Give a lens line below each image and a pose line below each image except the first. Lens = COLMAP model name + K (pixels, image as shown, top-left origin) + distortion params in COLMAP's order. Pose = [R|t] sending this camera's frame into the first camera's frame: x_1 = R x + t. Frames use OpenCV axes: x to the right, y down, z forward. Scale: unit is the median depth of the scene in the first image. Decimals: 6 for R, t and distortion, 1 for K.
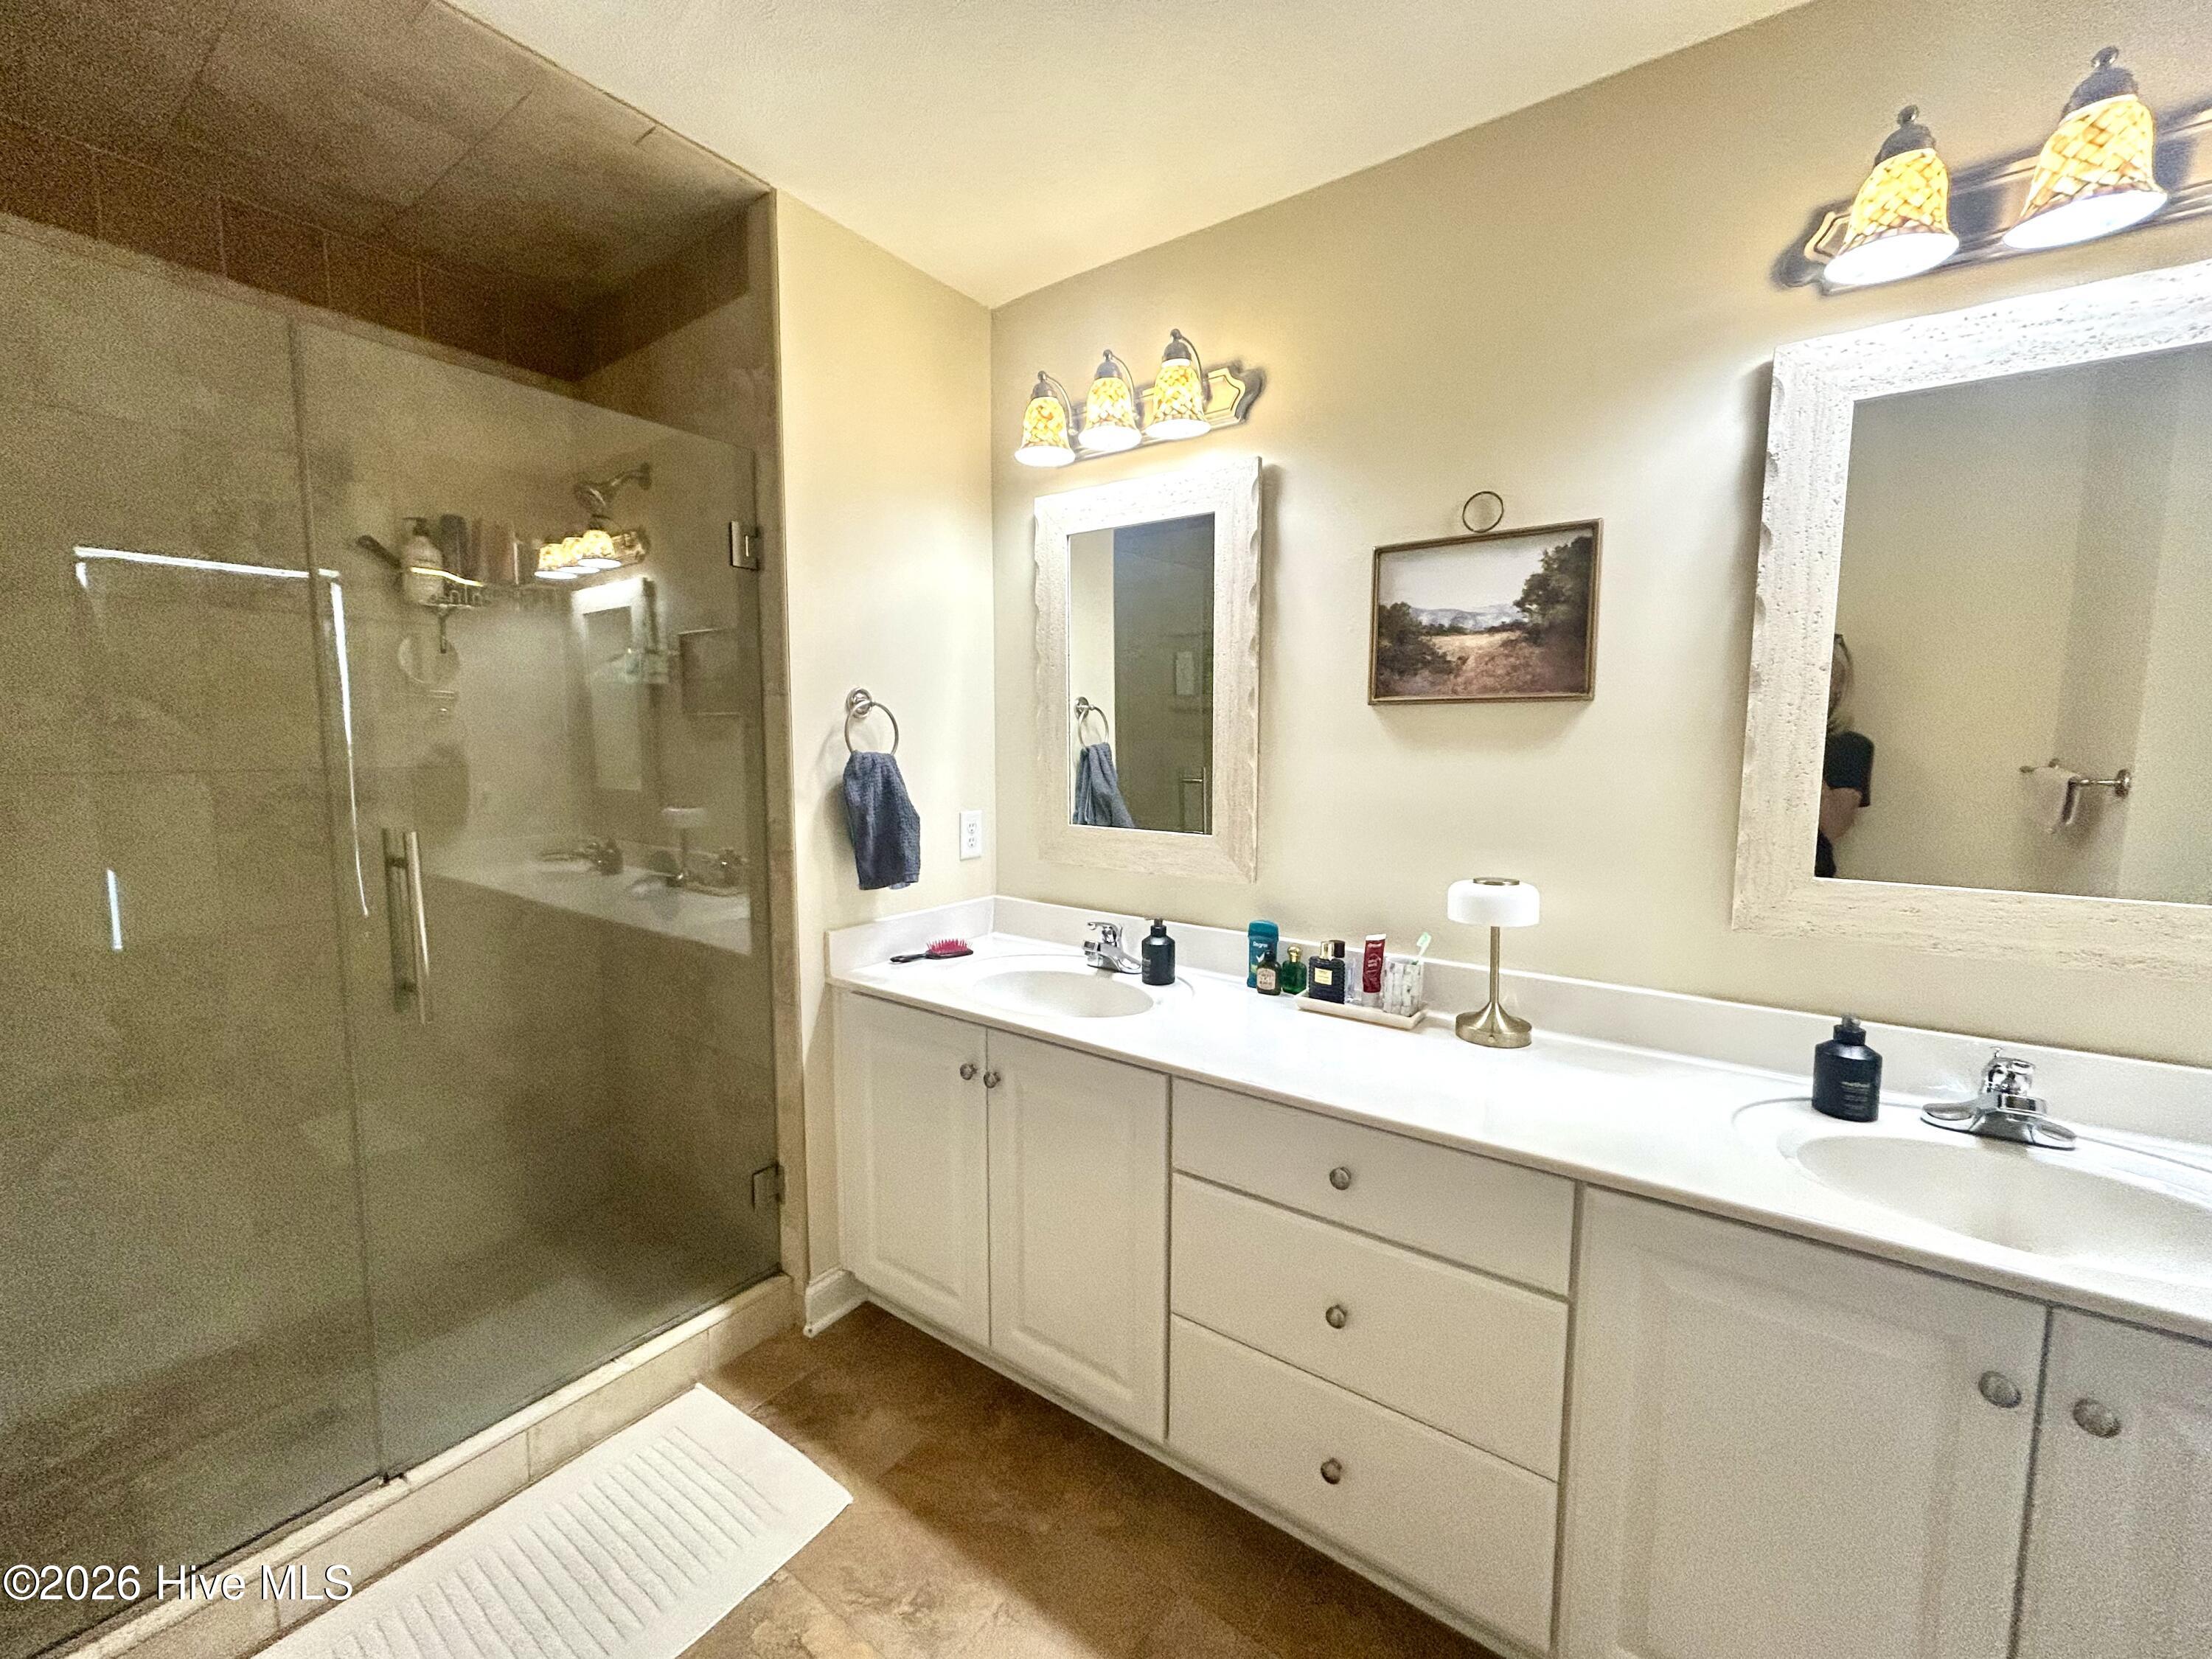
lens RADIAL K [[901.3, 0, 1094.0], [0, 901.3, 816.2], [0, 0, 1]] dist [0.001249, 0.000609]
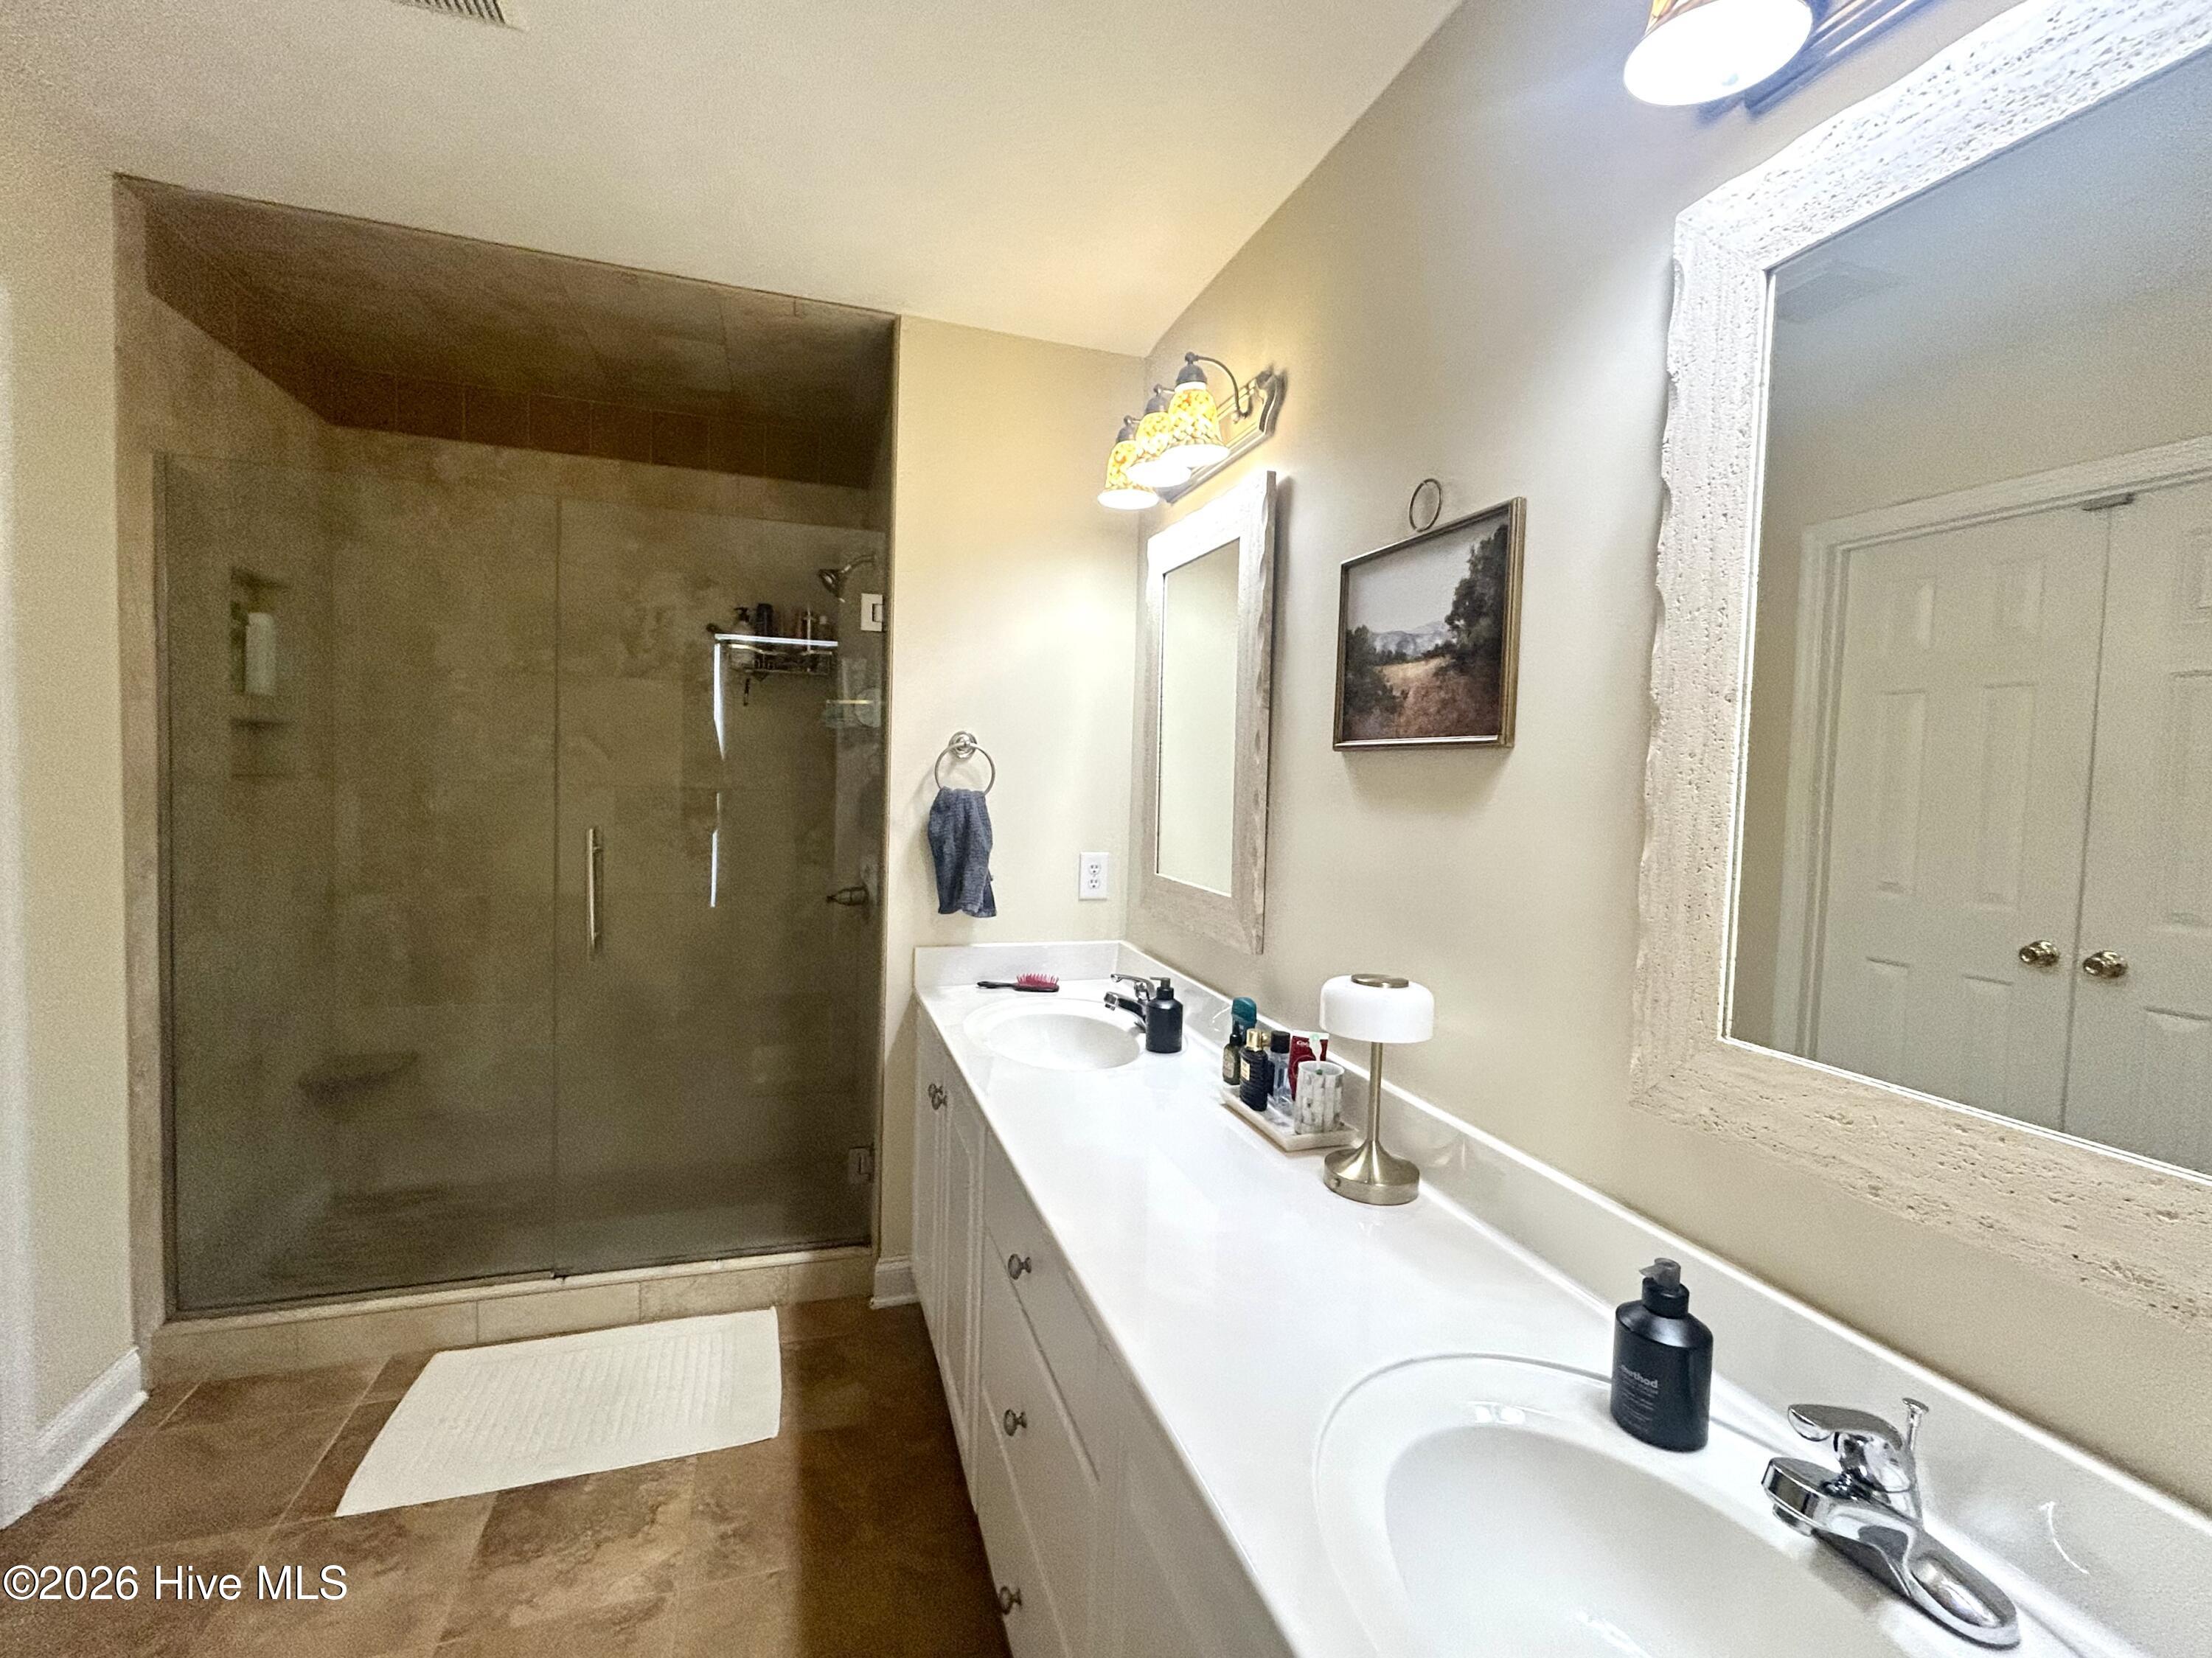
lens RADIAL K [[977.7, 0, 1108.7], [0, 977.7, 814.3], [0, 0, 1]] dist [0.003575, -0.000024]
pose [[0.805724, 0.049377, -0.590229, 0.710912], [-0.082942, 0.996106, -0.029892, -0.023737], [0.586455, 0.073040, 0.806682, 0.175165]]
